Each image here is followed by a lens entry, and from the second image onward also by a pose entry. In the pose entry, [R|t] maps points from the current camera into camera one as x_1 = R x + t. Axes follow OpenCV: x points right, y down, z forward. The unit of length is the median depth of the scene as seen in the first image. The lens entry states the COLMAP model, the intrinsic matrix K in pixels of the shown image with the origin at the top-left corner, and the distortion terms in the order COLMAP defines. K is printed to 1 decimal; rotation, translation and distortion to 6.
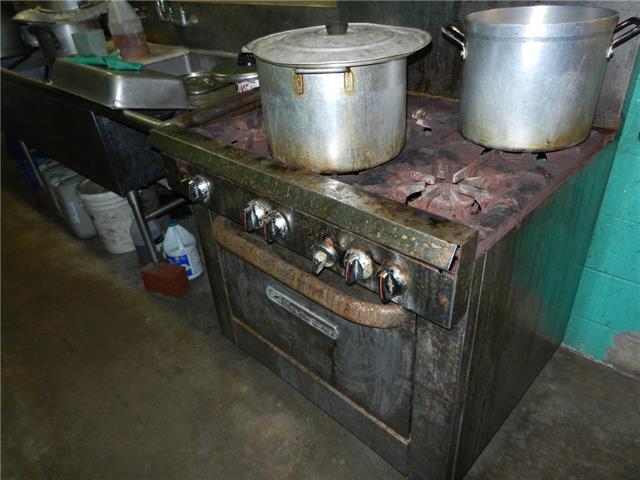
lens RADIAL K [[464.2, 0, 320.0], [0, 464.2, 240.0], [0, 0, 1]] dist [-0.000792, -0.004696]
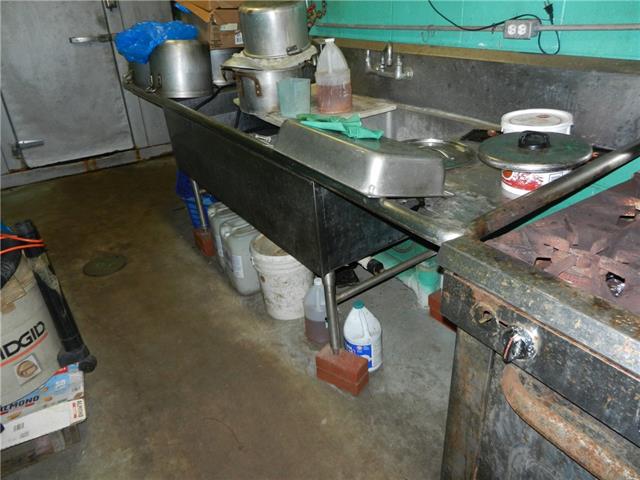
lens RADIAL K [[464.2, 0, 320.0], [0, 464.2, 240.0], [0, 0, 1]] dist [-0.000792, -0.004696]
pose [[0.972340, 0.120697, -0.199970, -0.223618], [-0.132628, 0.990035, -0.047331, -0.100910], [0.192265, 0.072543, 0.978658, 0.138801]]
